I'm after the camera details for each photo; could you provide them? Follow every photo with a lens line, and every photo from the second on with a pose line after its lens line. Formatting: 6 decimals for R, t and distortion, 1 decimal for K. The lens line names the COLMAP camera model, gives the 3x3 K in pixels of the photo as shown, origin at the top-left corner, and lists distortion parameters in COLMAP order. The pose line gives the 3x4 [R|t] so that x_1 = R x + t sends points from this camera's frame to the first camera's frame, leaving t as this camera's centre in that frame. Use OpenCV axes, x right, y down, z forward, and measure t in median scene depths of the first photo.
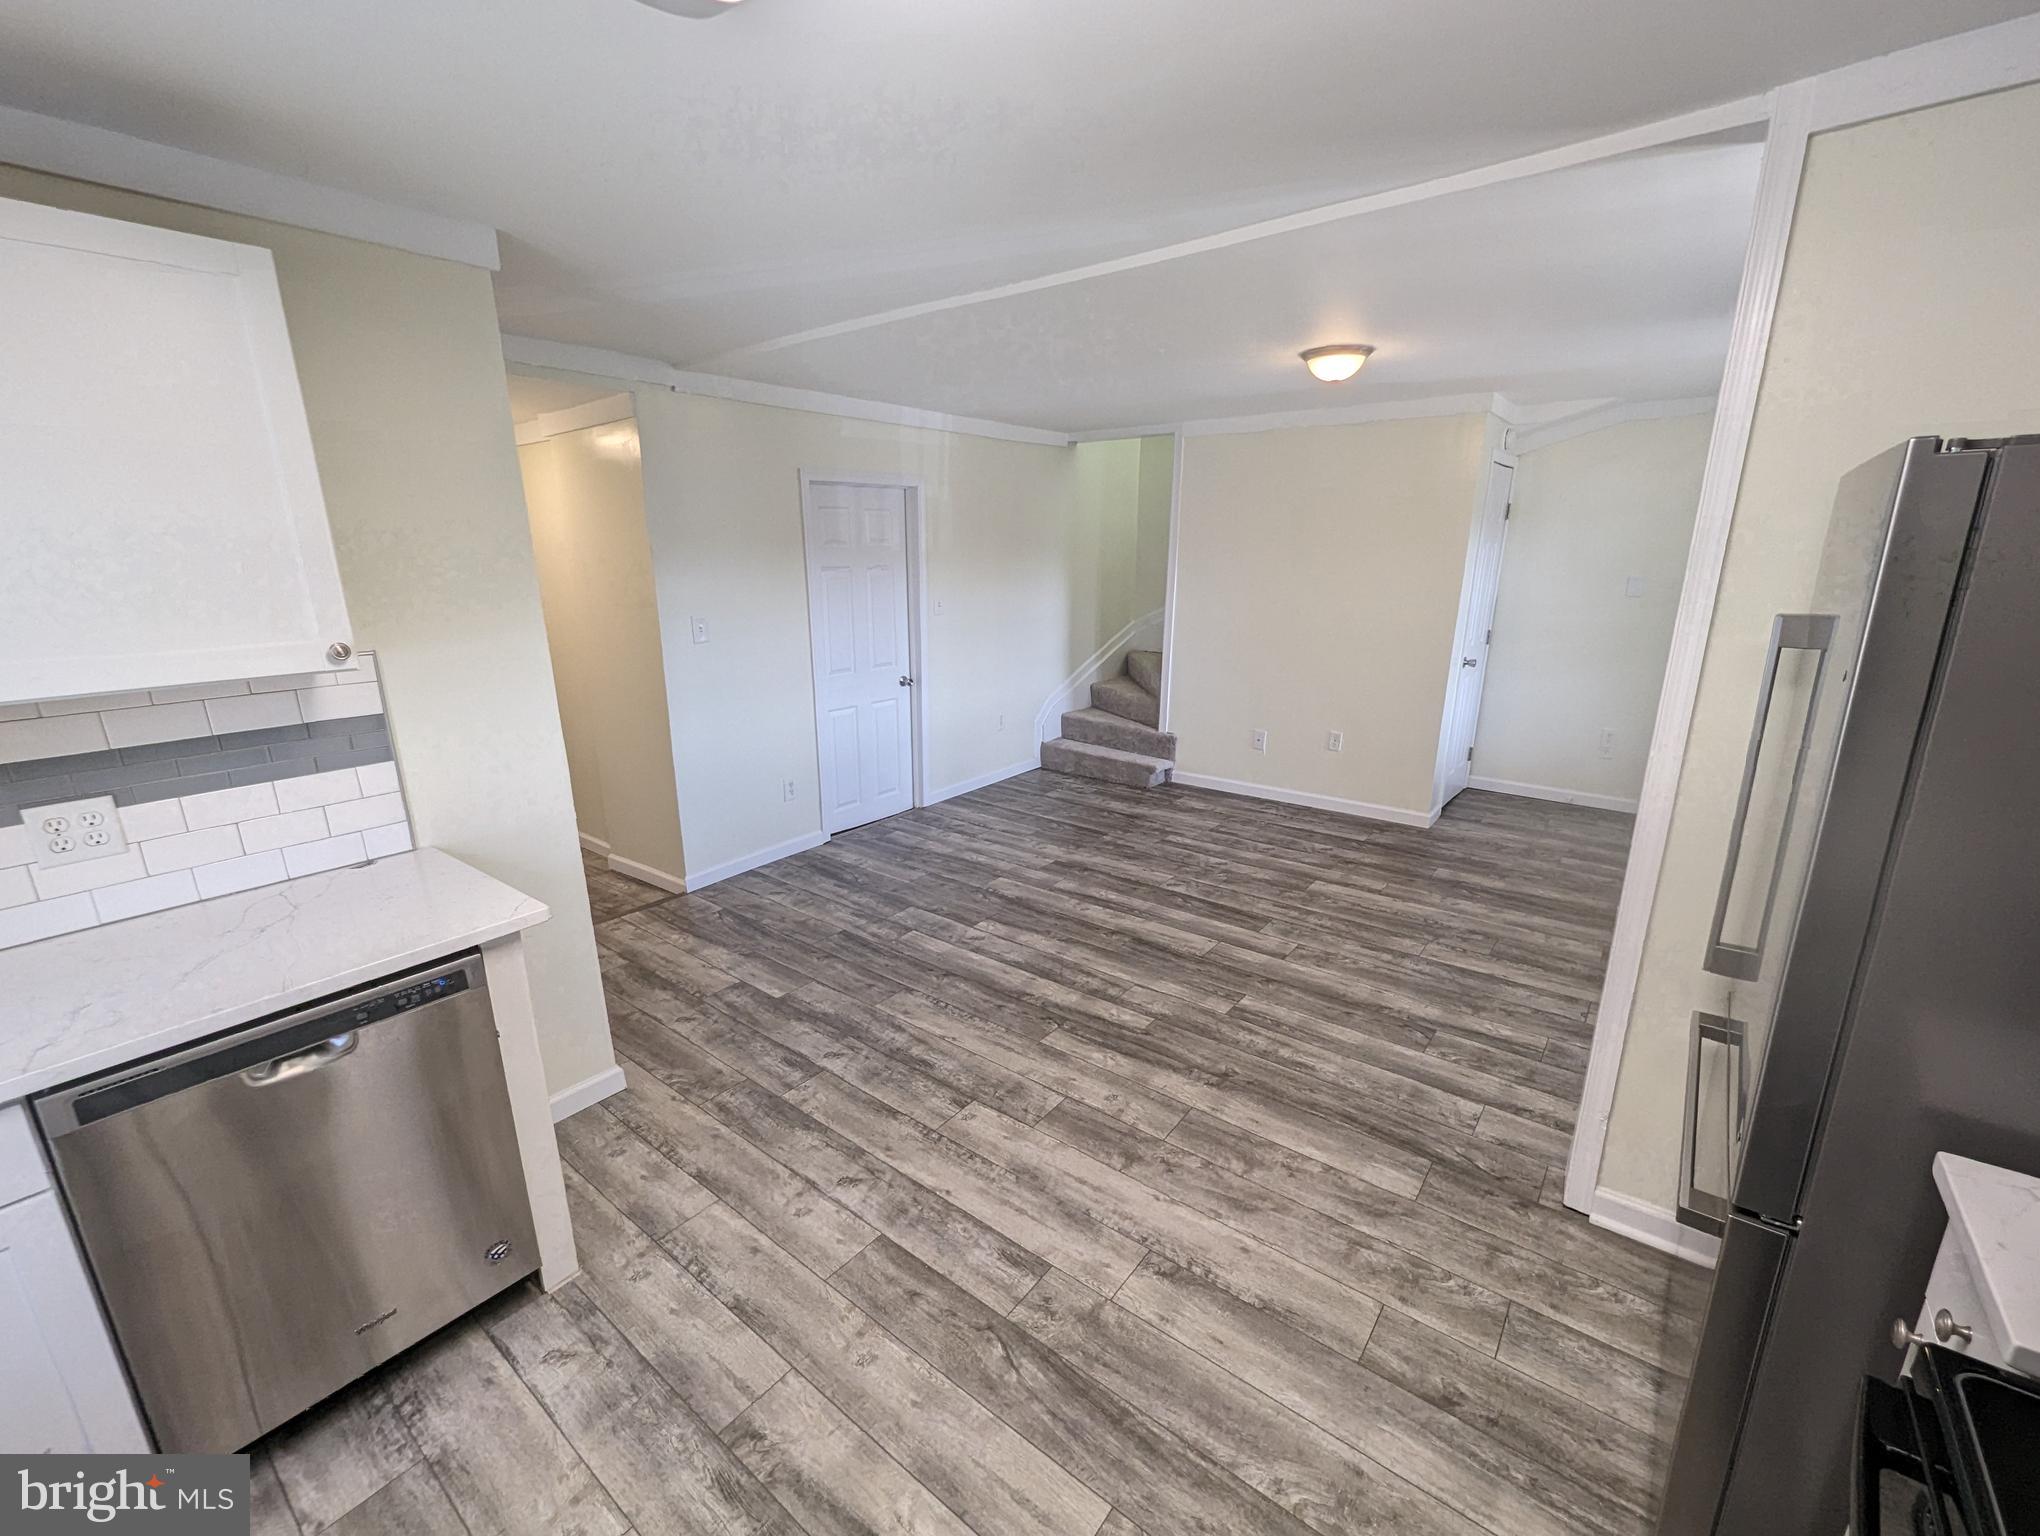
lens RADIAL K [[859.7, 0, 1028.3], [0, 859.7, 781.1], [0, 0, 1]] dist [0.000395, 0.000500]
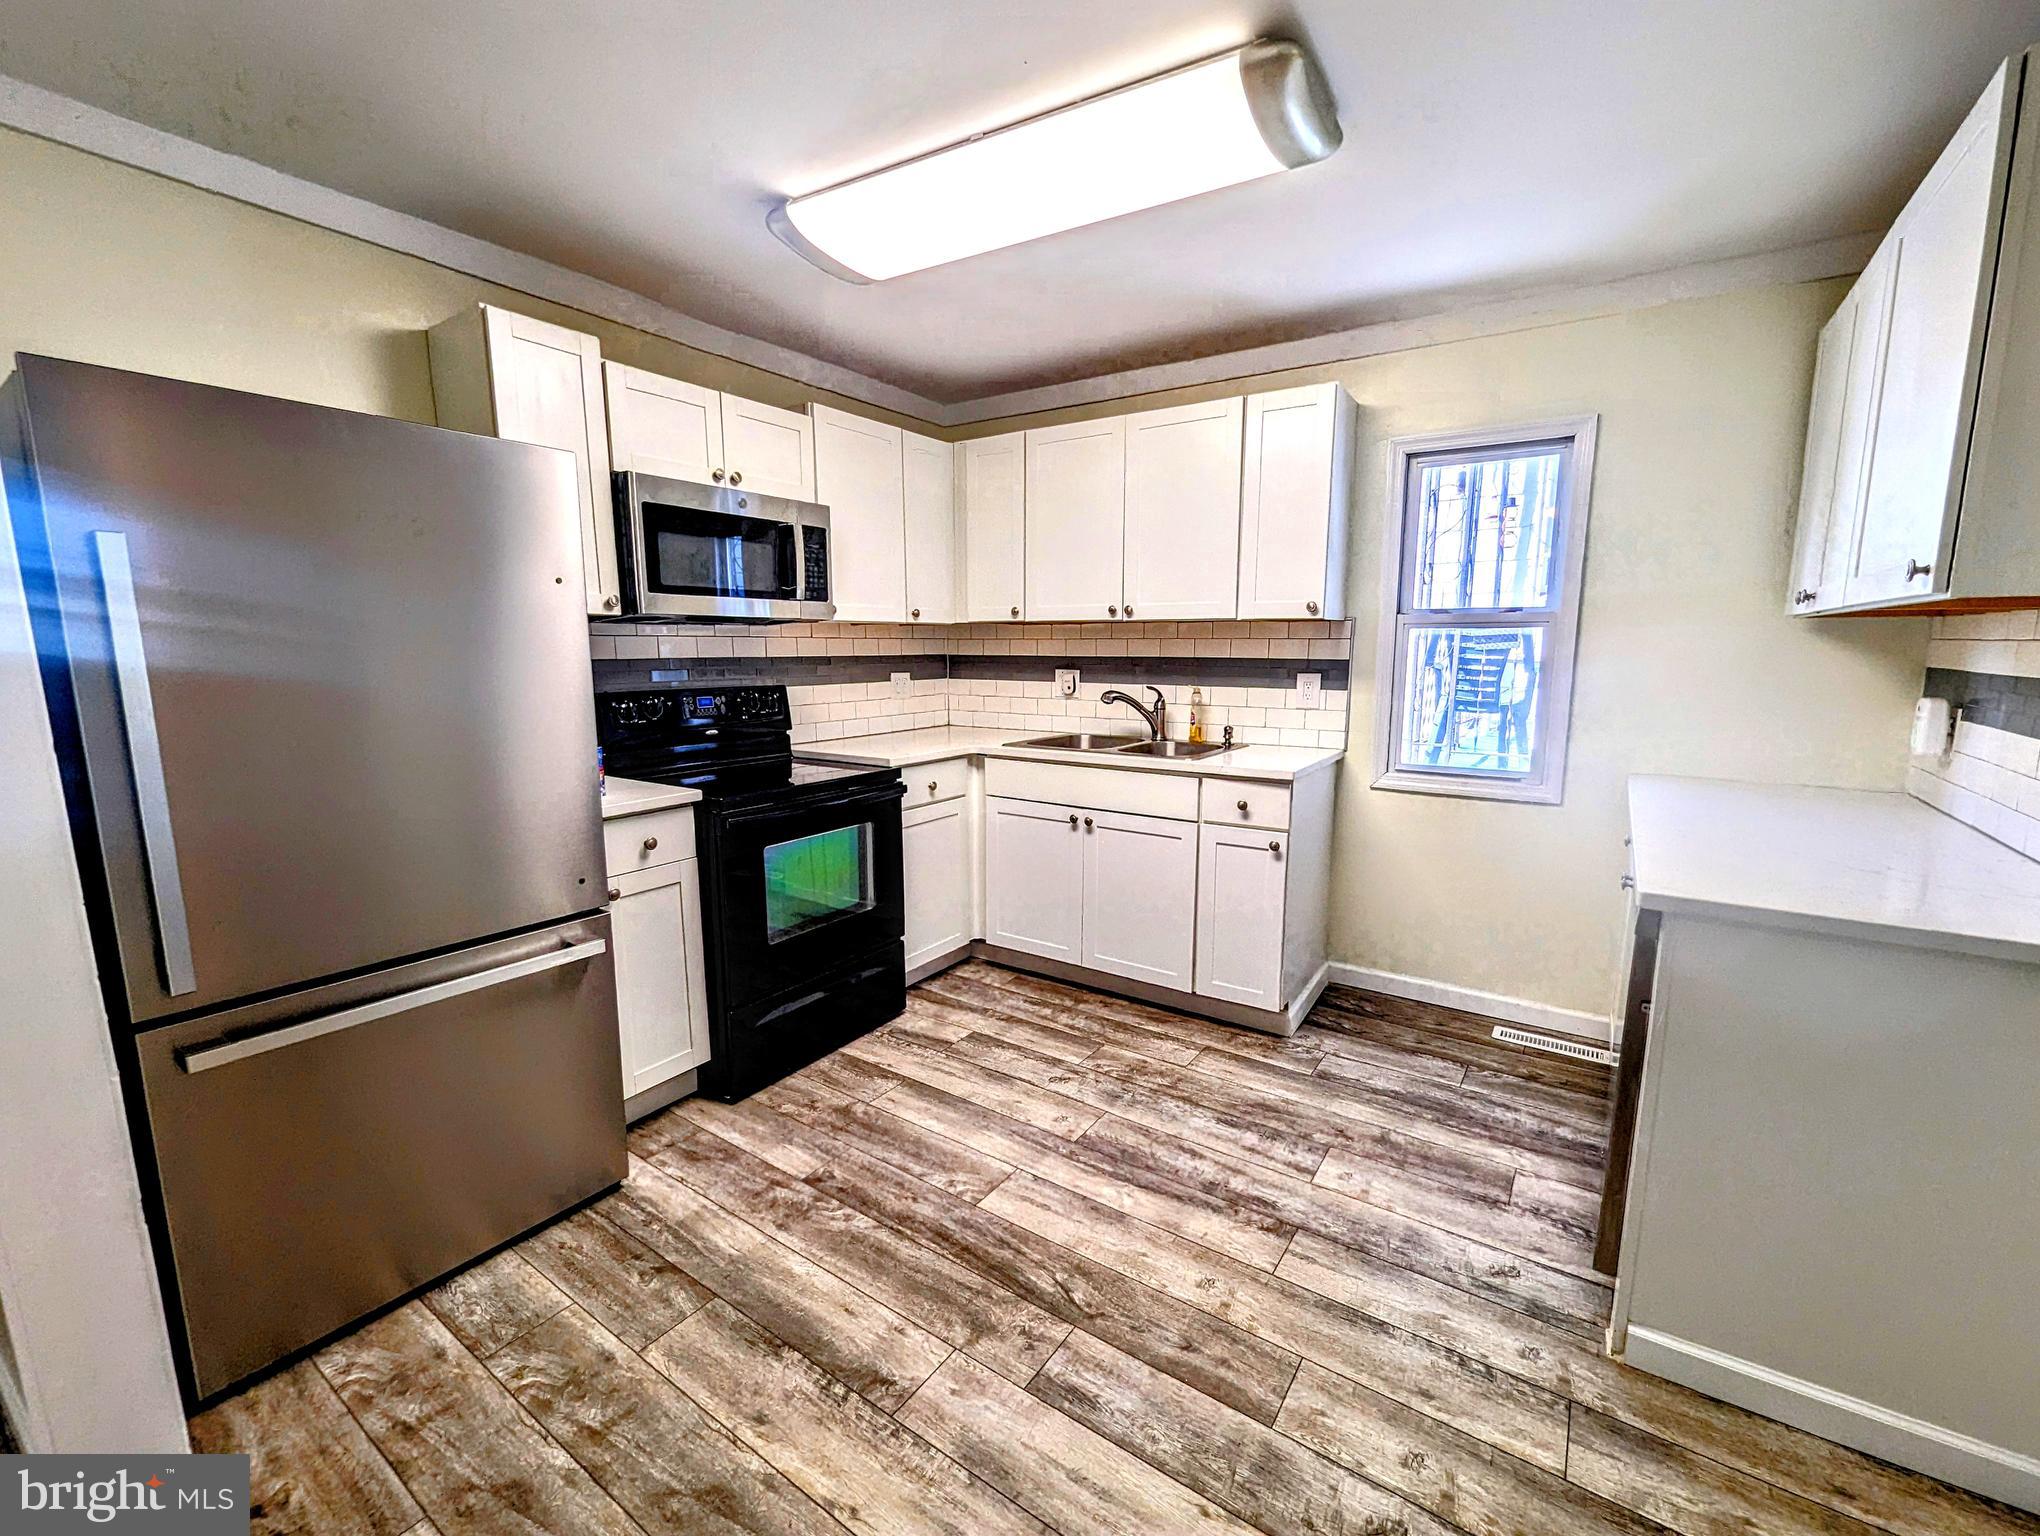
lens RADIAL K [[859.7, 0, 1035.9], [0, 859.7, 780.7], [0, 0, 1]] dist [0.000395, 0.000500]
pose [[-0.997857, 0.021281, -0.061877, 0.038769], [-0.006225, 0.910476, 0.413514, -0.178784], [0.065138, 0.413013, -0.908393, 1.049893]]
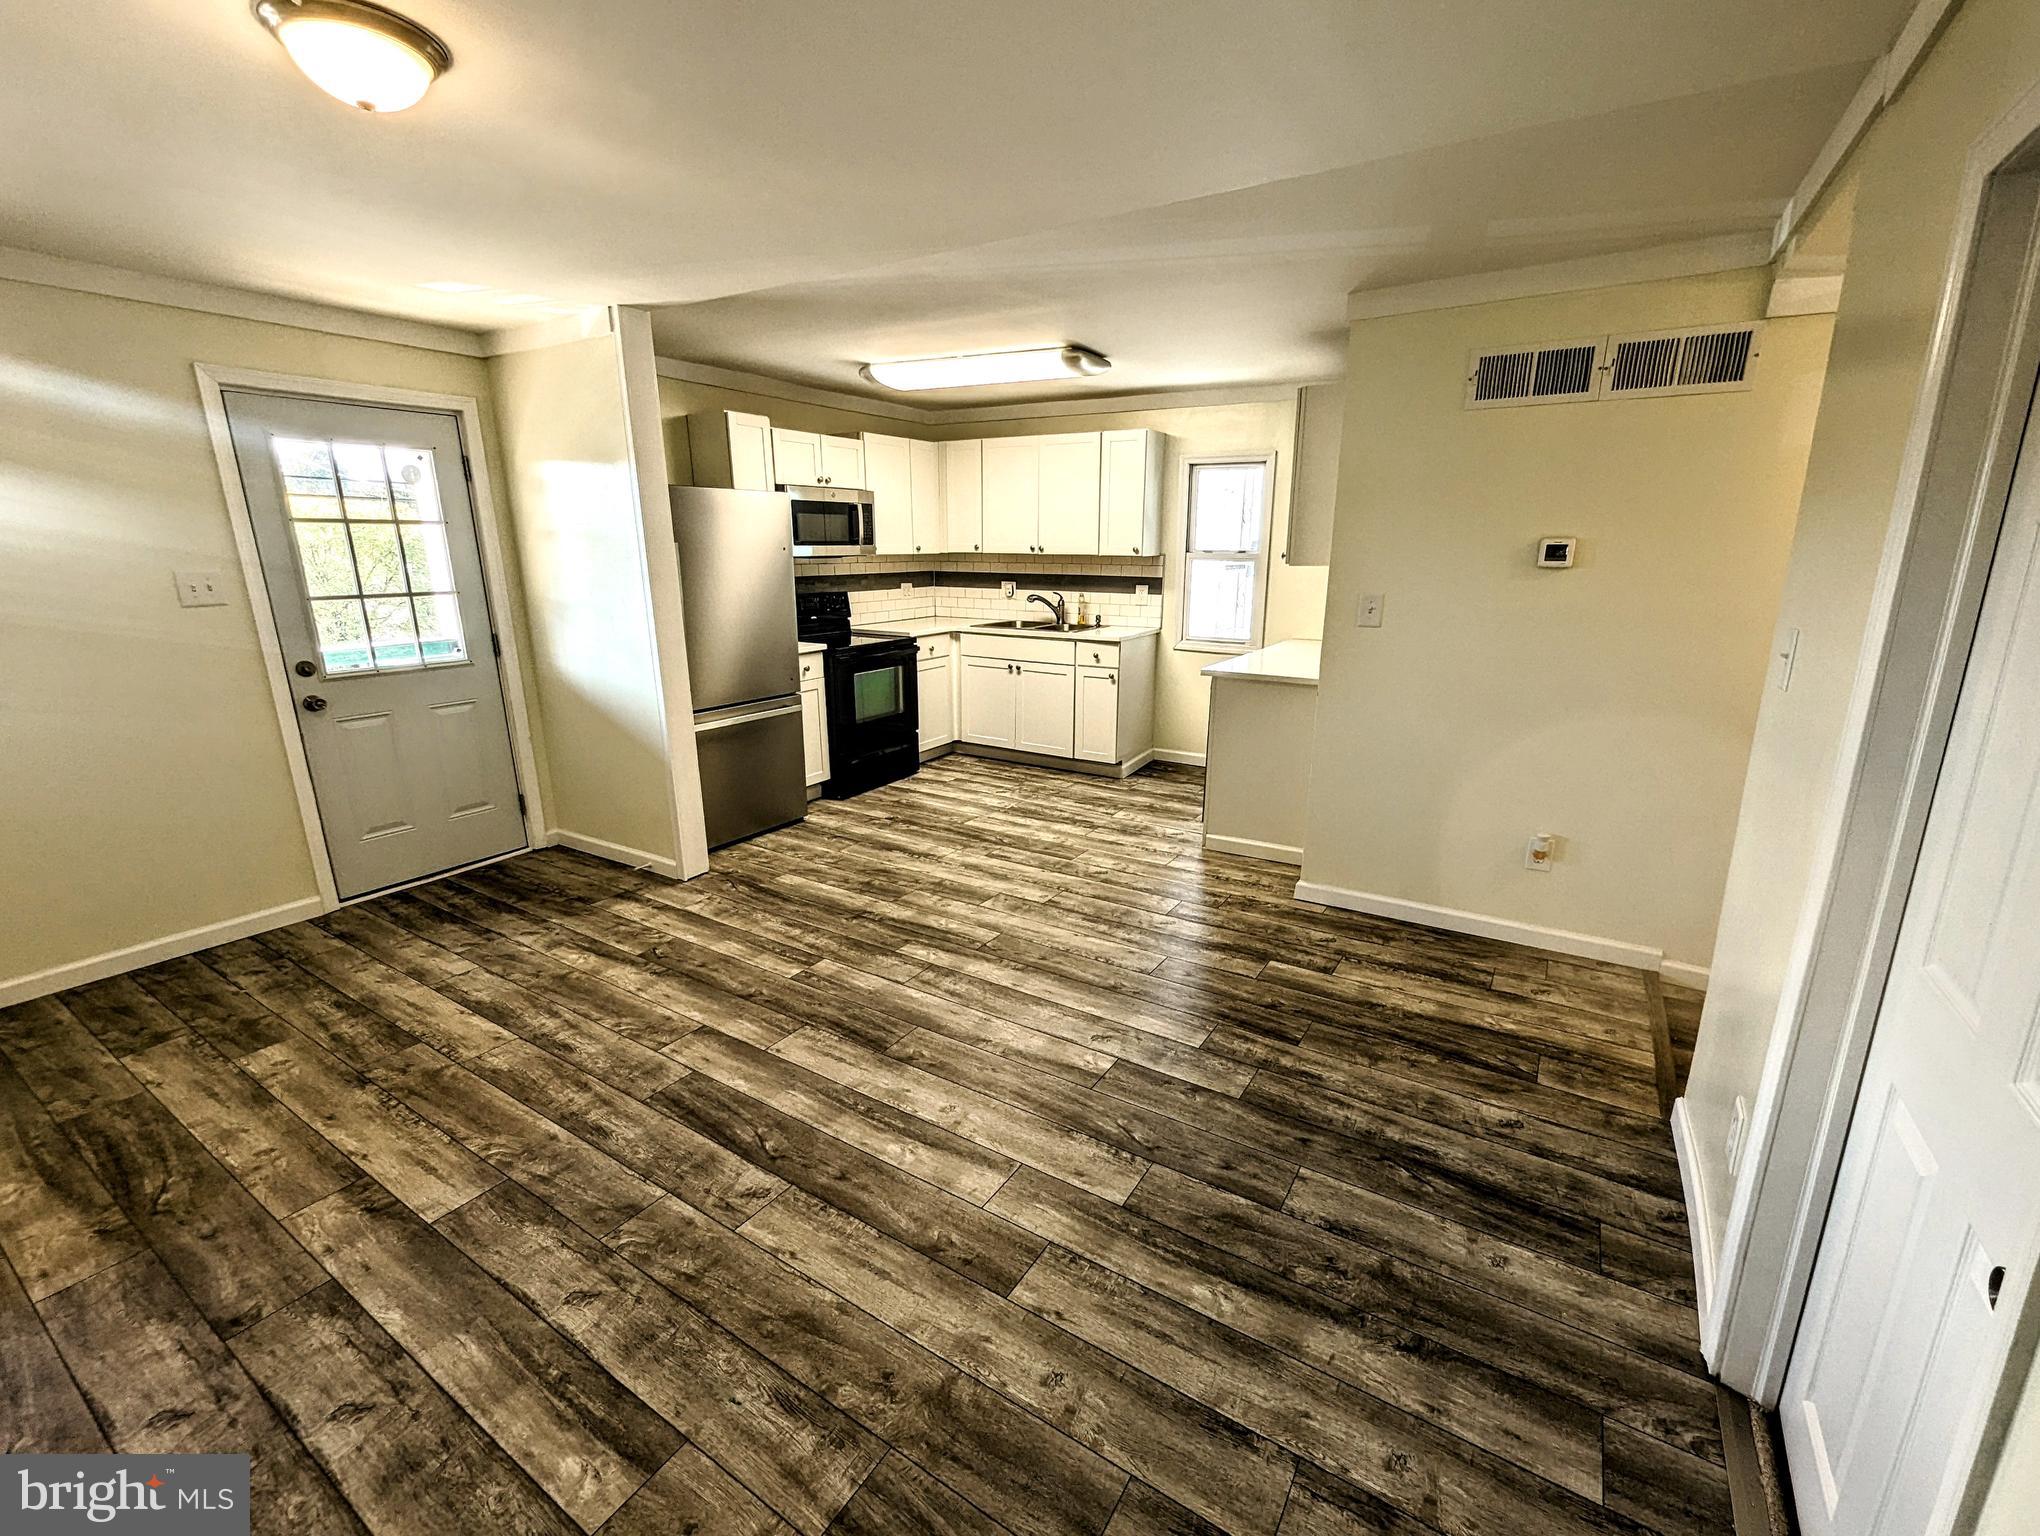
lens RADIAL K [[859.7, 0, 1033.9], [0, 859.7, 781.8], [0, 0, 1]] dist [0.000395, 0.000500]
pose [[-0.994206, 0.035742, -0.101371, 0.081662], [-0.021599, 0.857426, 0.514155, -0.483825], [0.105295, 0.513365, -0.851686, 1.934263]]
